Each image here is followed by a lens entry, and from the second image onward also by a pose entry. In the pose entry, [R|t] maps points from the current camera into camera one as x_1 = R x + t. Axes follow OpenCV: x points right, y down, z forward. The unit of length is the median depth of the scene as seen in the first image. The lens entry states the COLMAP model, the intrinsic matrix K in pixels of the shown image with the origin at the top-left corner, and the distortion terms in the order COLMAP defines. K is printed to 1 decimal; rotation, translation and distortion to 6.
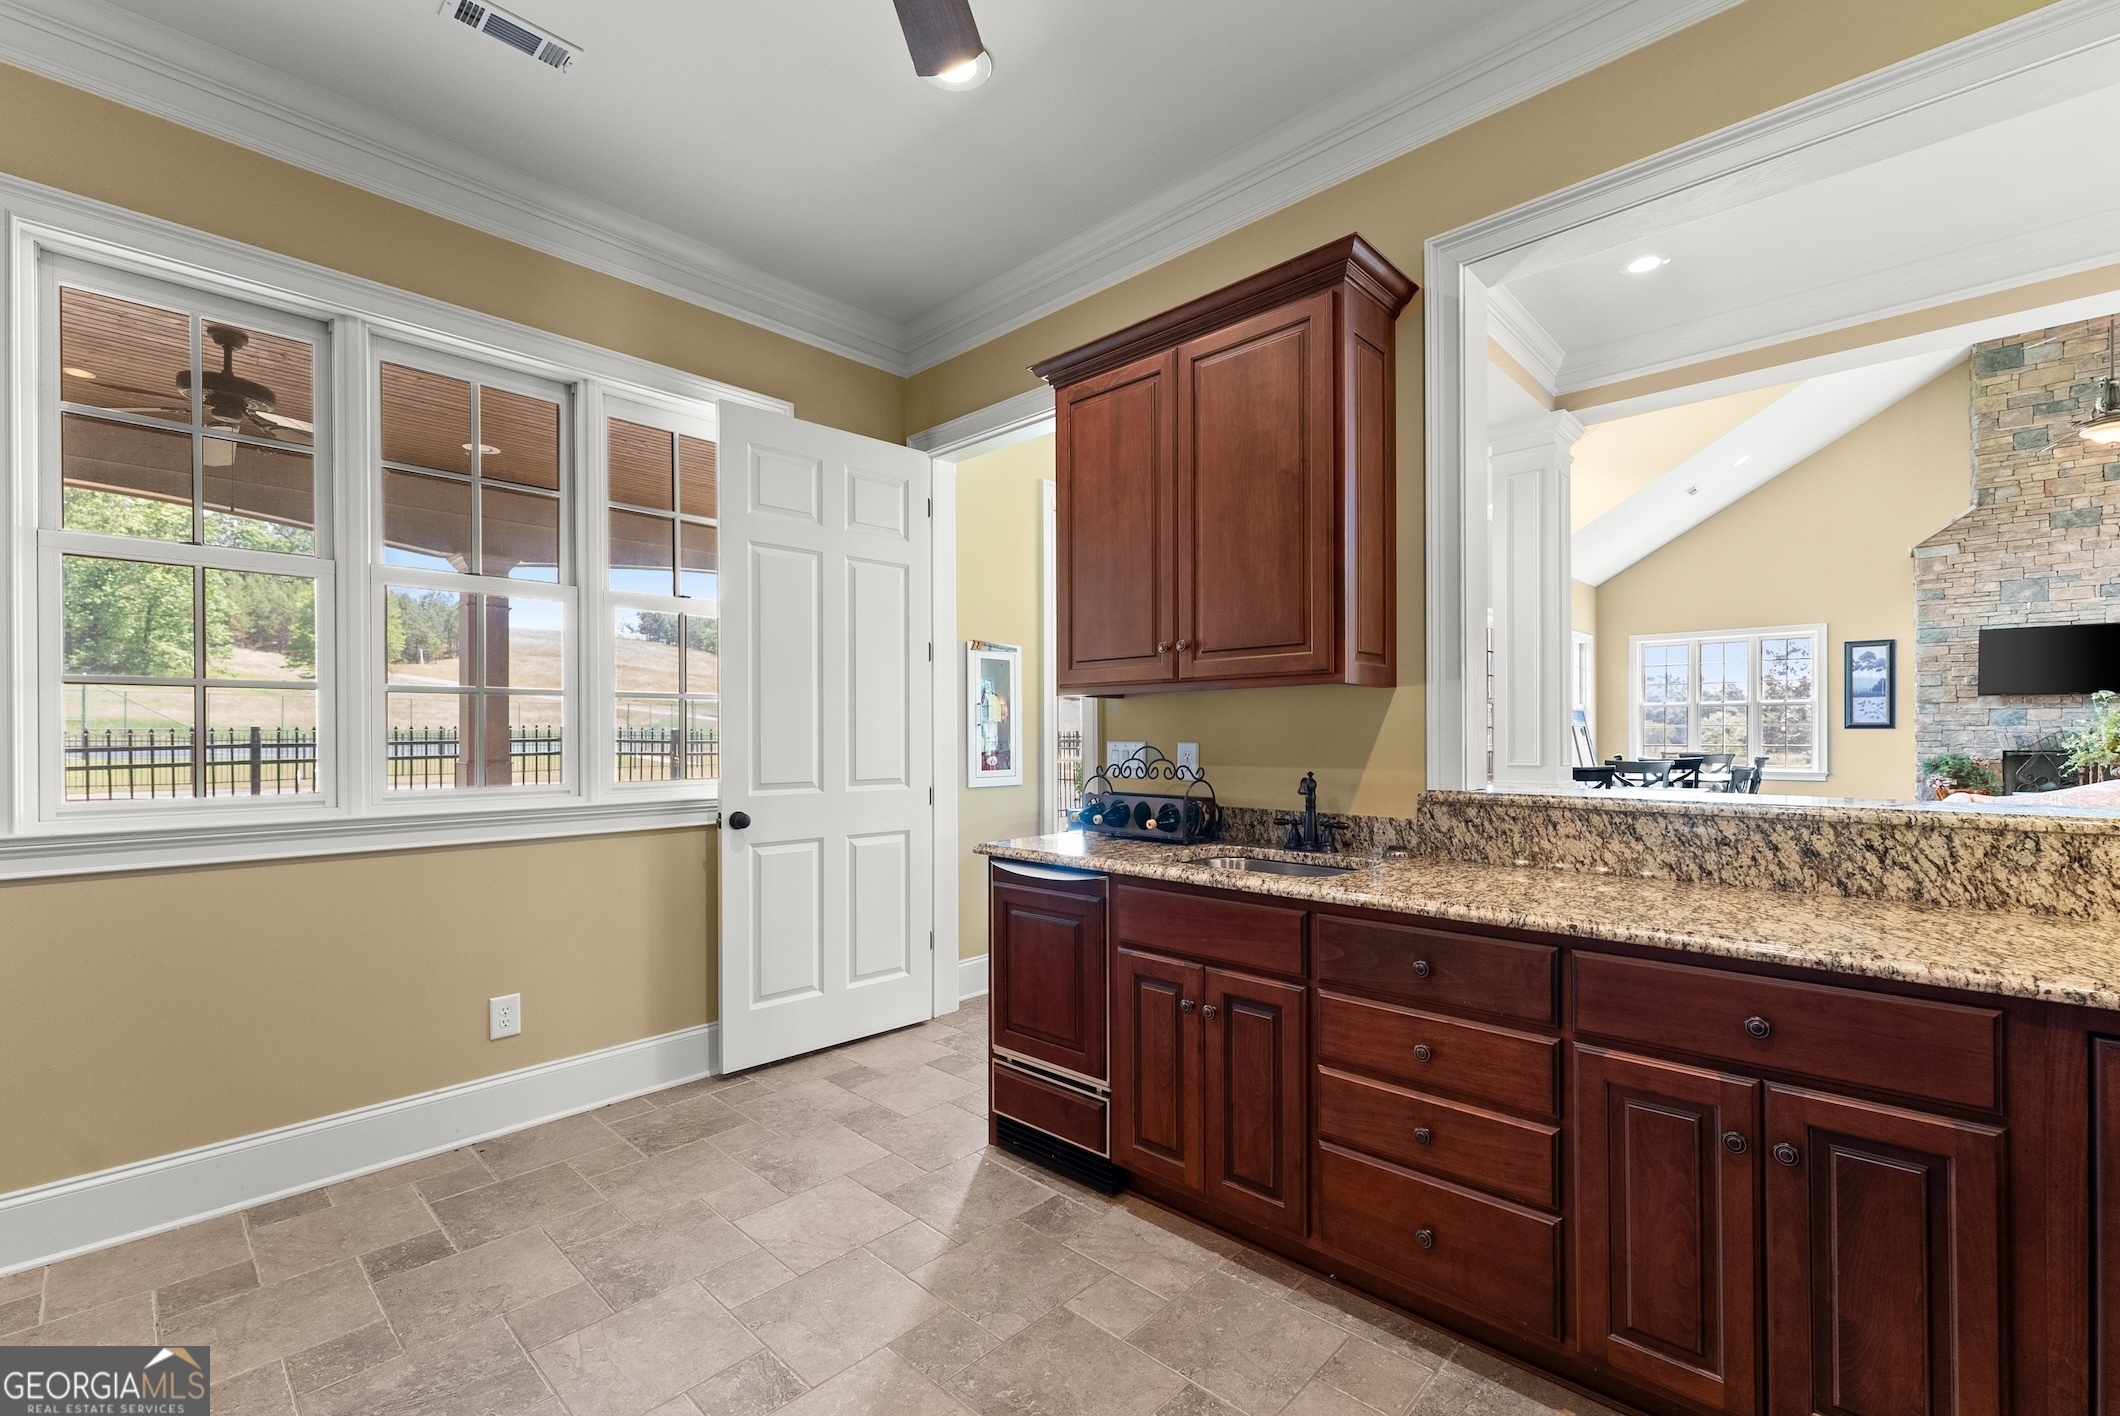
lens RADIAL K [[898.0, 0, 1059.8], [0, 898.0, 737.0], [0, 0, 1]] dist [0.000690, 0.000155]
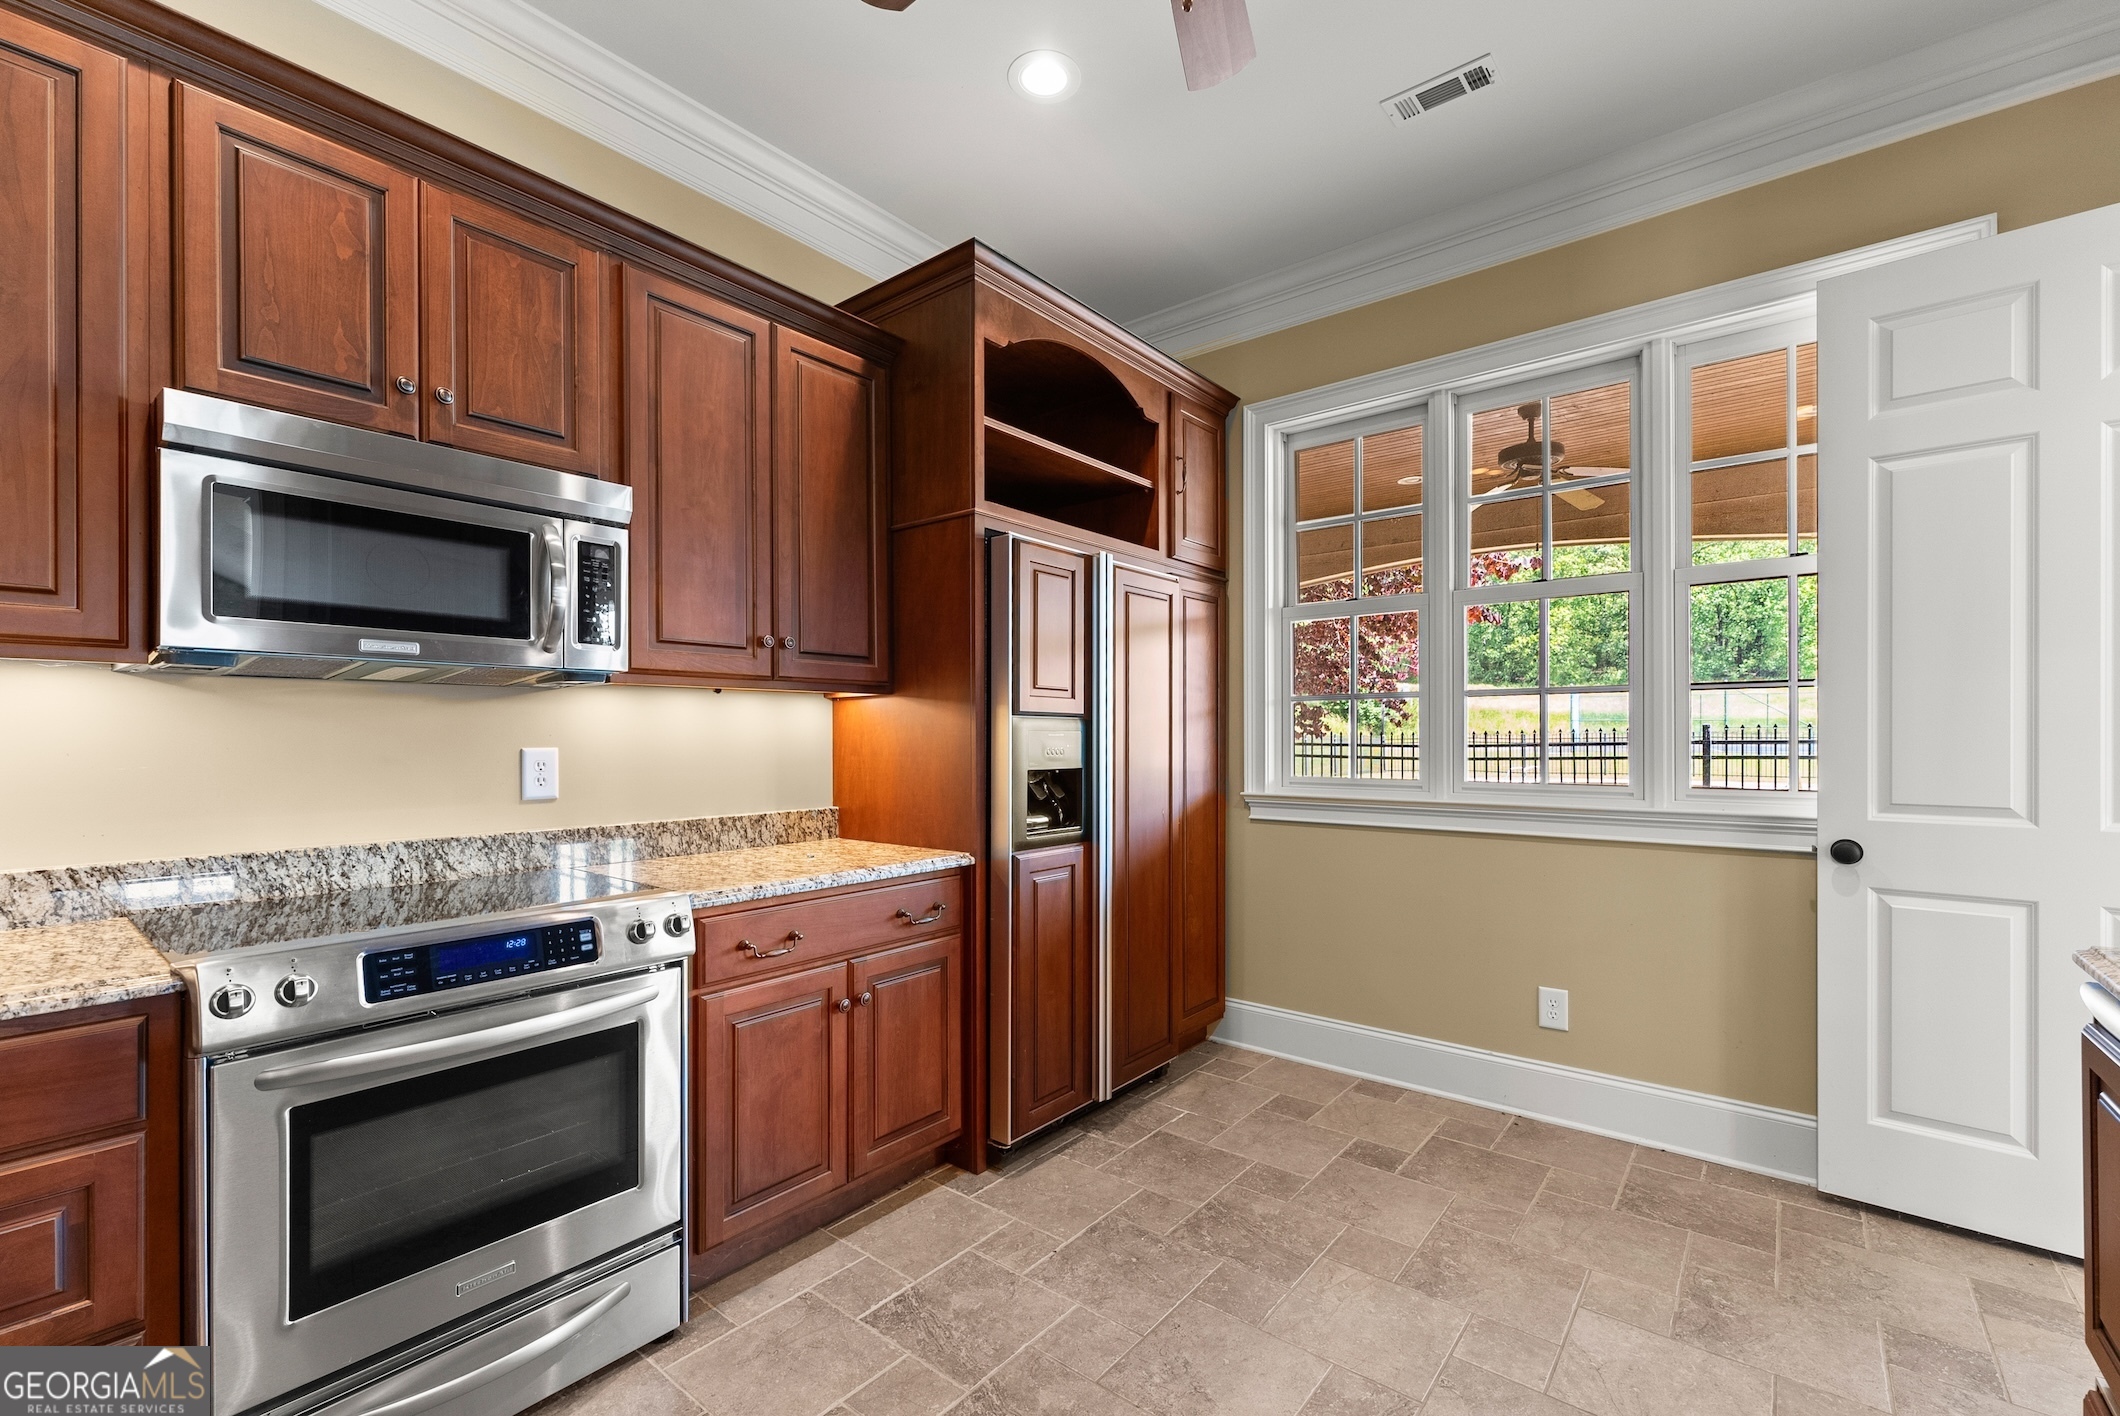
lens RADIAL K [[898.0, 0, 1059.8], [0, 898.0, 737.0], [0, 0, 1]] dist [0.000690, 0.000155]
pose [[0.079030, 0.003744, -0.996865, 0.337005], [-0.000009, 0.999993, 0.003755, -0.002027], [0.996872, -0.000288, 0.079030, 0.338999]]
